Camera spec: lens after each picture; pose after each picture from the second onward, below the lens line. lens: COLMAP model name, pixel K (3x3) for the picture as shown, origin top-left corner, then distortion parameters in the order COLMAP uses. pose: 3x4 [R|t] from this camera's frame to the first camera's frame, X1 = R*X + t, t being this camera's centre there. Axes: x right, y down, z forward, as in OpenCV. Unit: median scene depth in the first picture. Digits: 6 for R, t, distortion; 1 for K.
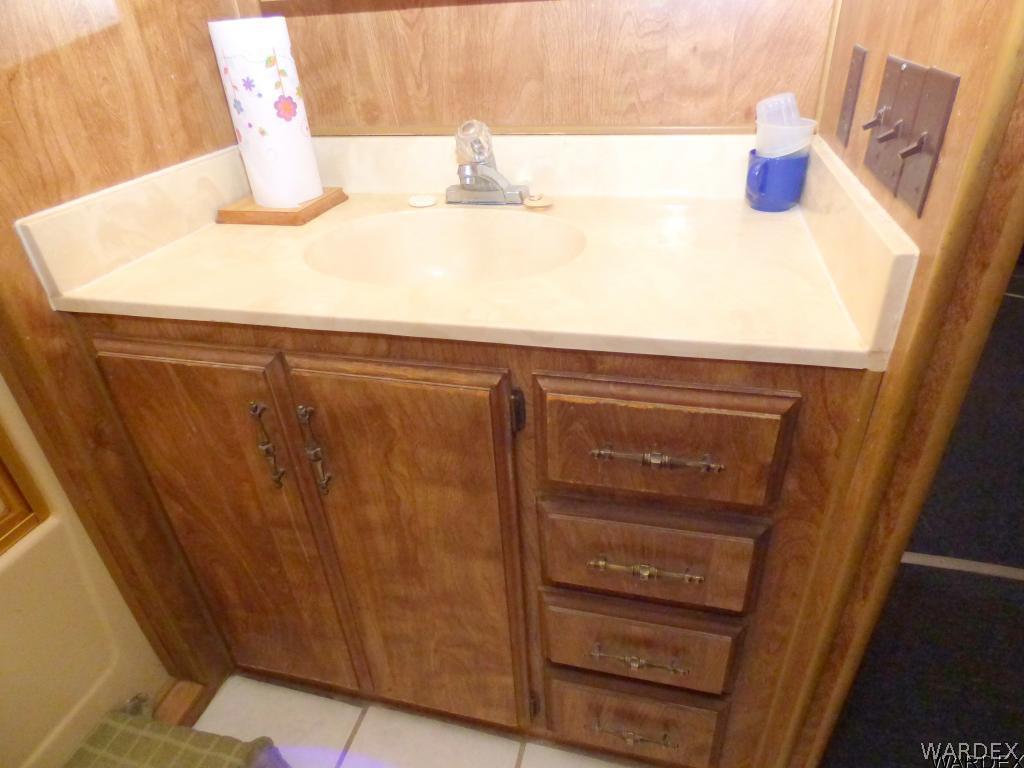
lens RADIAL K [[615.1, 0, 512.0], [0, 615.1, 384.0], [0, 0, 1]] dist [-0.022023, 0.002091]
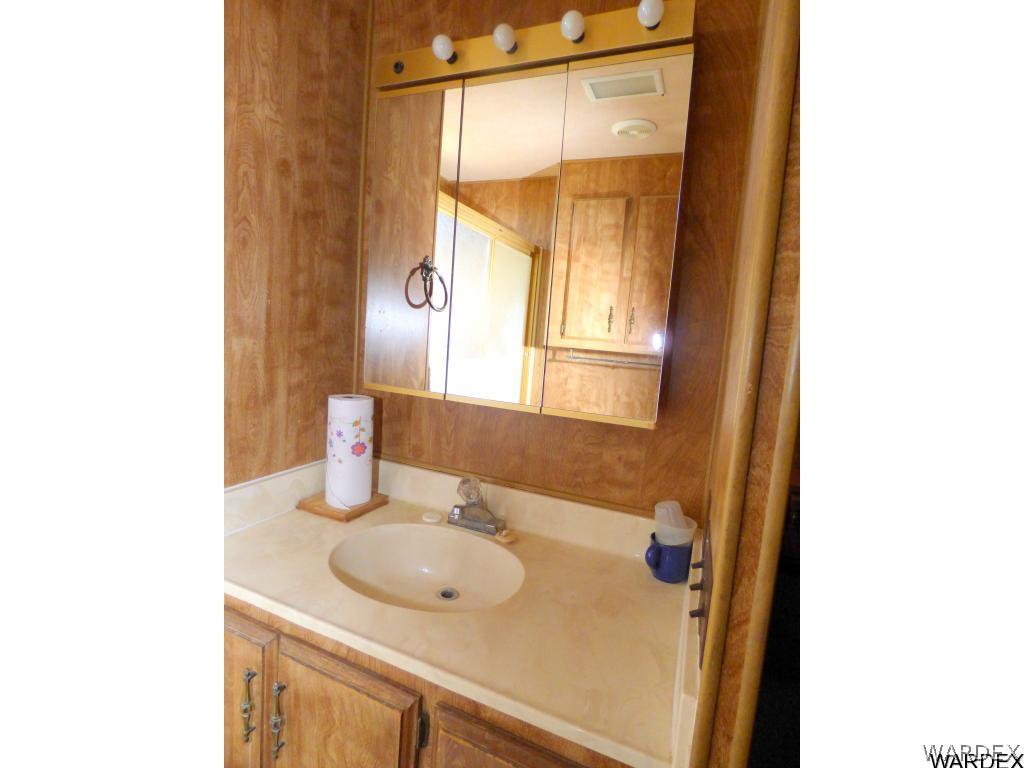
lens RADIAL K [[457.8, 0, 512.0], [0, 457.8, 384.0], [0, 0, 1]] dist [-0.016744, 0.000350]
pose [[0.979253, 0.145390, -0.141155, 0.168692], [-0.191652, 0.890761, -0.412085, -0.190734], [0.065822, 0.430588, 0.900145, -0.124180]]
